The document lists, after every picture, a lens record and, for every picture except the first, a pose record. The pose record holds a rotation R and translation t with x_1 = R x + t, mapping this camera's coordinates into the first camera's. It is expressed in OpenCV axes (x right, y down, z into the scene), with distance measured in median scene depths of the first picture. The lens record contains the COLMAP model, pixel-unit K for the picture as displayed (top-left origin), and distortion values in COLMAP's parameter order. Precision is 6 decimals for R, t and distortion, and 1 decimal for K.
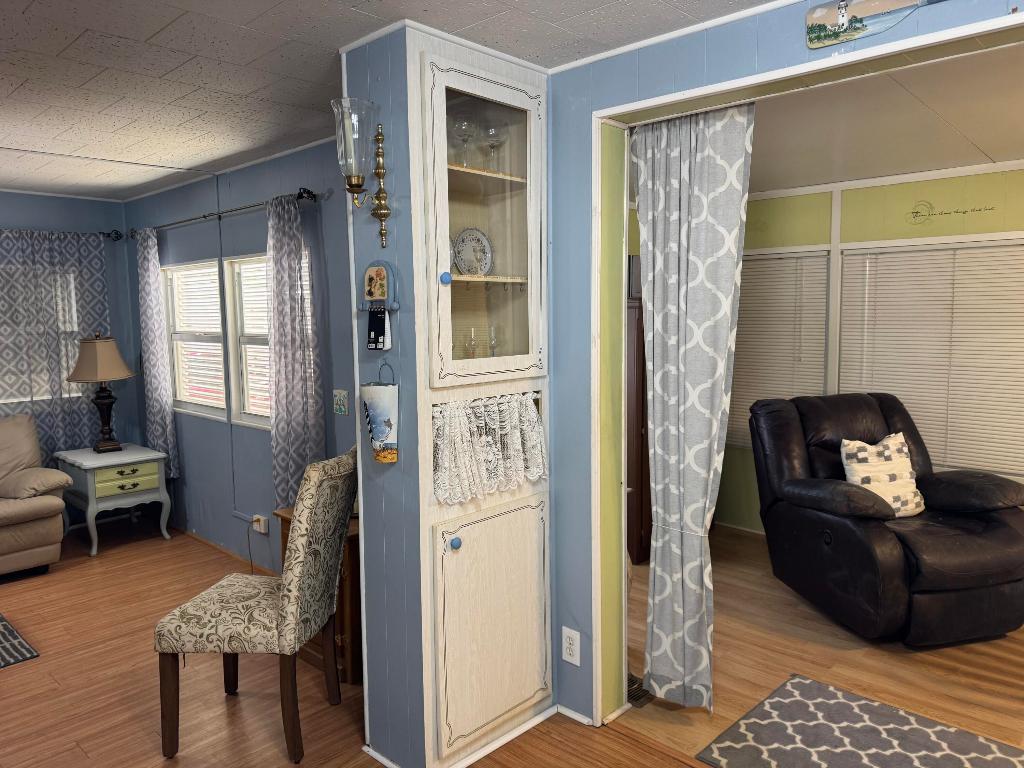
lens RADIAL K [[728.8, 0, 512.0], [0, 728.8, 384.0], [0, 0, 1]] dist [0.105222, -0.163093]
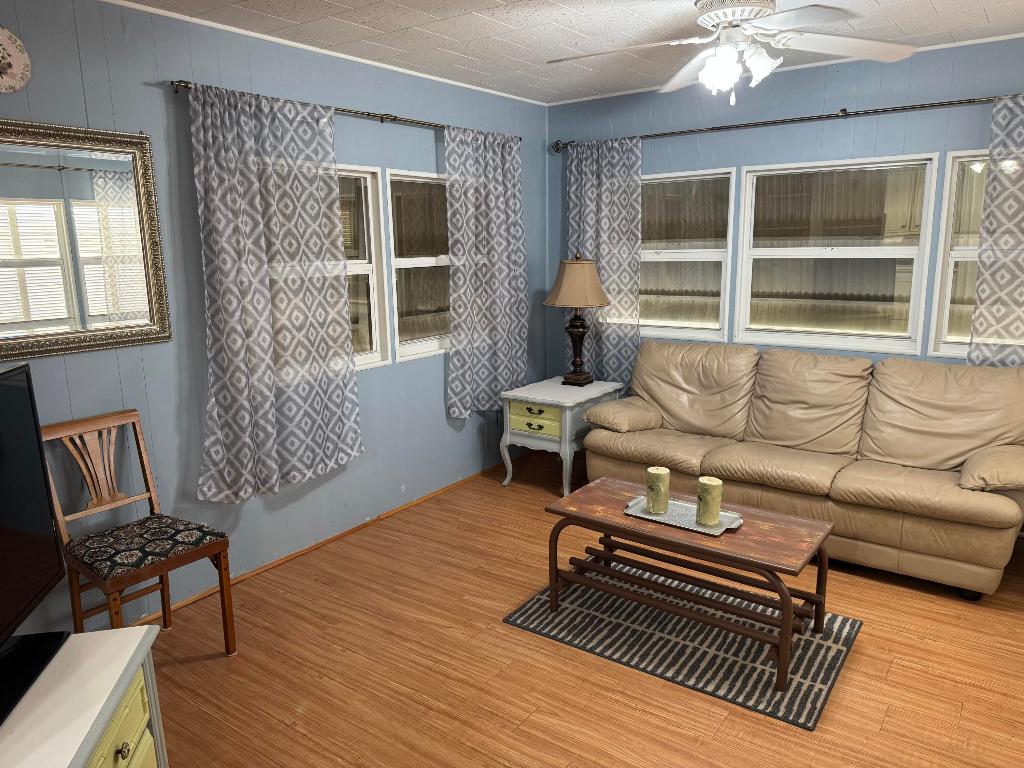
lens RADIAL K [[728.8, 0, 512.0], [0, 728.8, 384.0], [0, 0, 1]] dist [0.105222, -0.163093]
pose [[0.142107, 0.203110, -0.968789, 0.329226], [-0.077322, 0.978009, 0.193701, -0.082508], [0.986827, 0.047382, 0.154686, 0.831672]]
